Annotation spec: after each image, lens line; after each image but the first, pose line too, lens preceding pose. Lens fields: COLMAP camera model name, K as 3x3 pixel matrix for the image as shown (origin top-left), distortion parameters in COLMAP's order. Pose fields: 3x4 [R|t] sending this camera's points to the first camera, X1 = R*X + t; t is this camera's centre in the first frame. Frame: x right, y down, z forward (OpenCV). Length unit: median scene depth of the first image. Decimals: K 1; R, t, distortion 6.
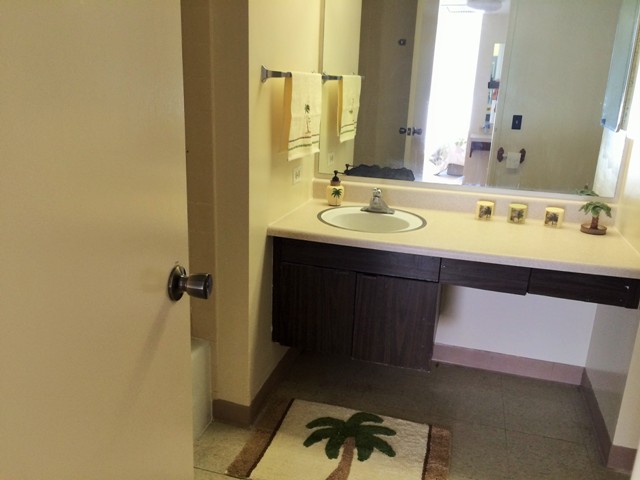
lens RADIAL K [[545.1, 0, 318.3], [0, 545.1, 237.1], [0, 0, 1]] dist [0.063065, -0.087893]
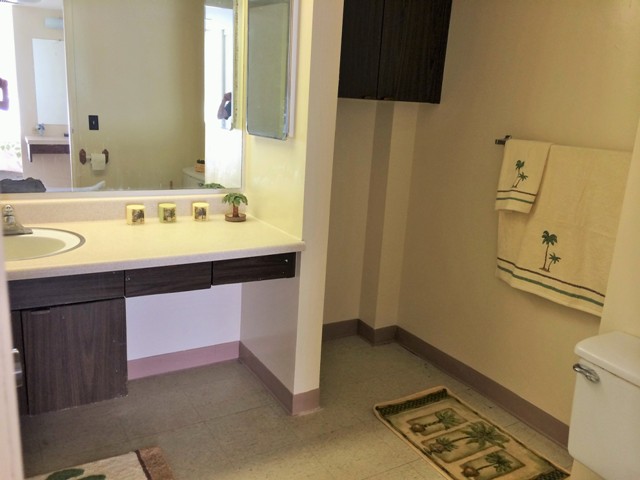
lens RADIAL K [[545.1, 0, 319.0], [0, 545.1, 242.6], [0, 0, 1]] dist [0.063065, -0.087893]
pose [[0.685306, -0.174713, 0.706987, -0.171383], [0.168316, 0.982510, 0.079647, -0.023250], [-0.708537, 0.064415, 0.702728, 0.101914]]
